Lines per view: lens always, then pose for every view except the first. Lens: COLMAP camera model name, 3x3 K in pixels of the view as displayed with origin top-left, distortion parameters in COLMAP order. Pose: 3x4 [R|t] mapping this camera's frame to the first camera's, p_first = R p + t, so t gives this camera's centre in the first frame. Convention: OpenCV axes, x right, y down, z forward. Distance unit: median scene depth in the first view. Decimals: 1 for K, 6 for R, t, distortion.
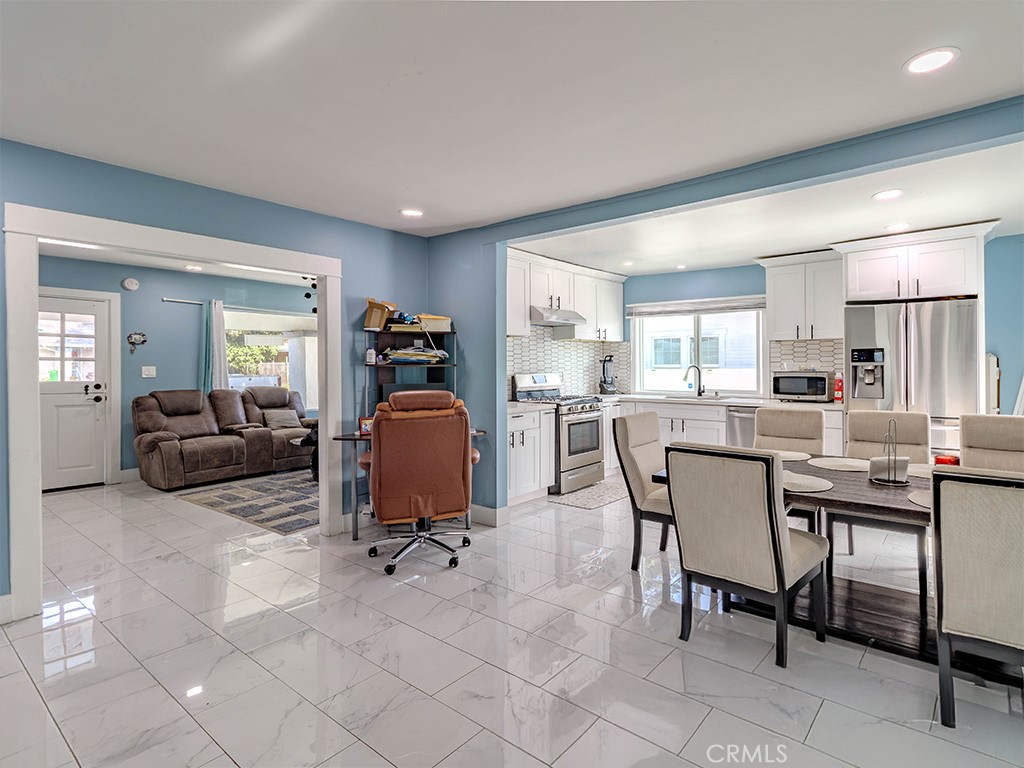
lens RADIAL K [[529.8, 0, 566.1], [0, 529.8, 365.7], [0, 0, 1]] dist [0.003245, 0.000588]
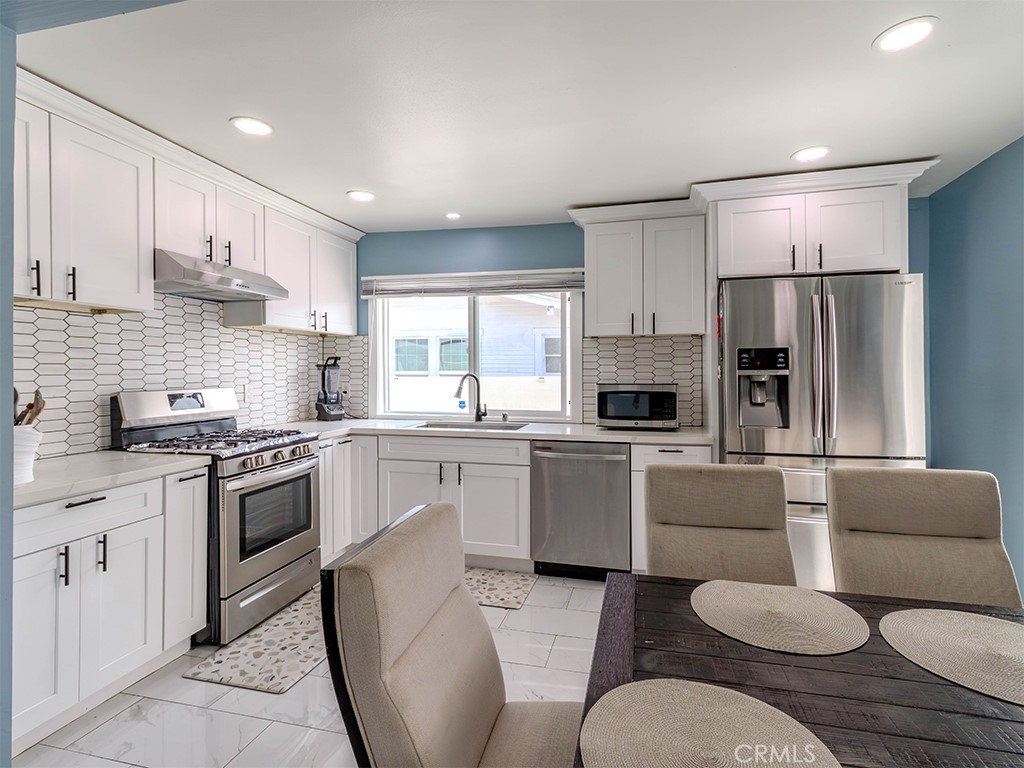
lens RADIAL K [[532.5, 0, 510.2], [0, 532.5, 369.8], [0, 0, 1]] dist [0.002577, 0.000564]
pose [[0.924715, 0.002957, 0.380649, 0.043350], [-0.001570, 0.999991, -0.003954, -0.002938], [-0.380657, 0.003058, 0.924711, 0.419613]]
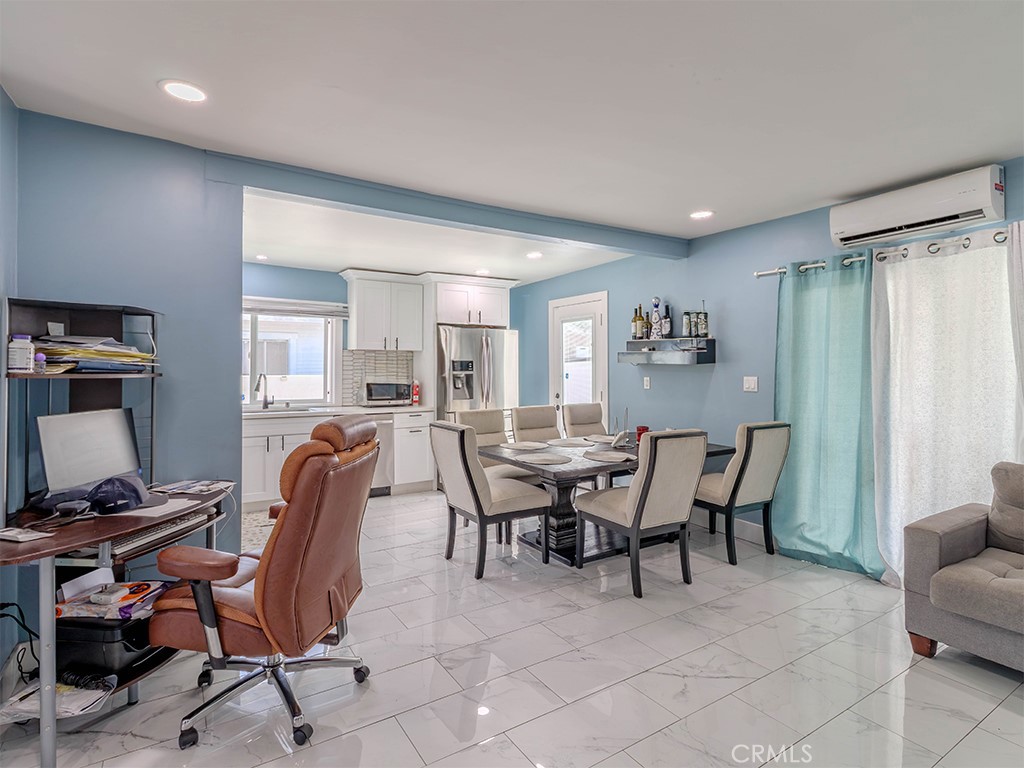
lens RADIAL K [[528.6, 0, 518.9], [0, 528.6, 365.3], [0, 0, 1]] dist [0.000817, -0.000063]
pose [[0.347651, 0.013639, 0.937525, -0.459703], [-0.001889, 0.999902, -0.013846, -0.002958], [-0.937622, 0.003042, 0.347642, 0.336238]]
